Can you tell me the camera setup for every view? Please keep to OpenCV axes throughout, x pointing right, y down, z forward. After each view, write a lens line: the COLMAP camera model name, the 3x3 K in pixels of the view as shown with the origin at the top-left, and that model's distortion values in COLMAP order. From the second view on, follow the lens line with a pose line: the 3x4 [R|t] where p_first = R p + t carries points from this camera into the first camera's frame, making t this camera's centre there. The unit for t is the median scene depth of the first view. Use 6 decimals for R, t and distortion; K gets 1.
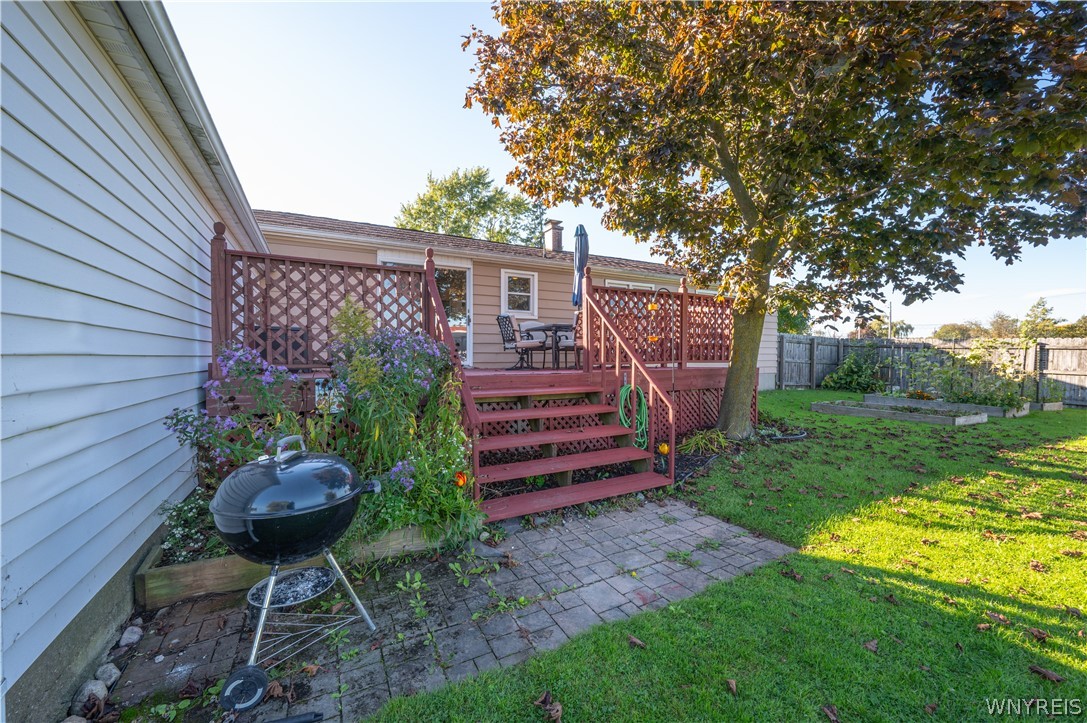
lens RADIAL K [[435.3, 0, 548.4], [0, 435.3, 359.1], [0, 0, 1]] dist [-0.002800, 0.001092]
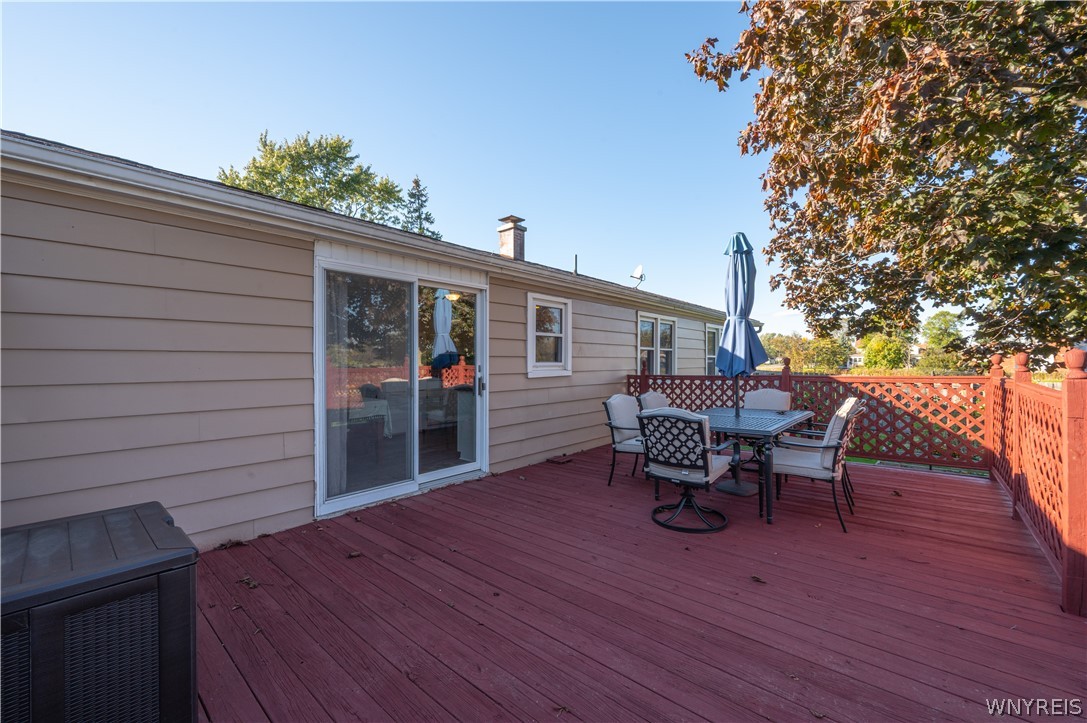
lens RADIAL K [[435.3, 0, 538.0], [0, 435.3, 364.4], [0, 0, 1]] dist [-0.002800, 0.001092]
pose [[0.939393, -0.001303, 0.342839, -0.089897], [-0.000575, 0.999985, 0.005378, -0.035441], [-0.342841, -0.005249, 0.939379, 0.139993]]
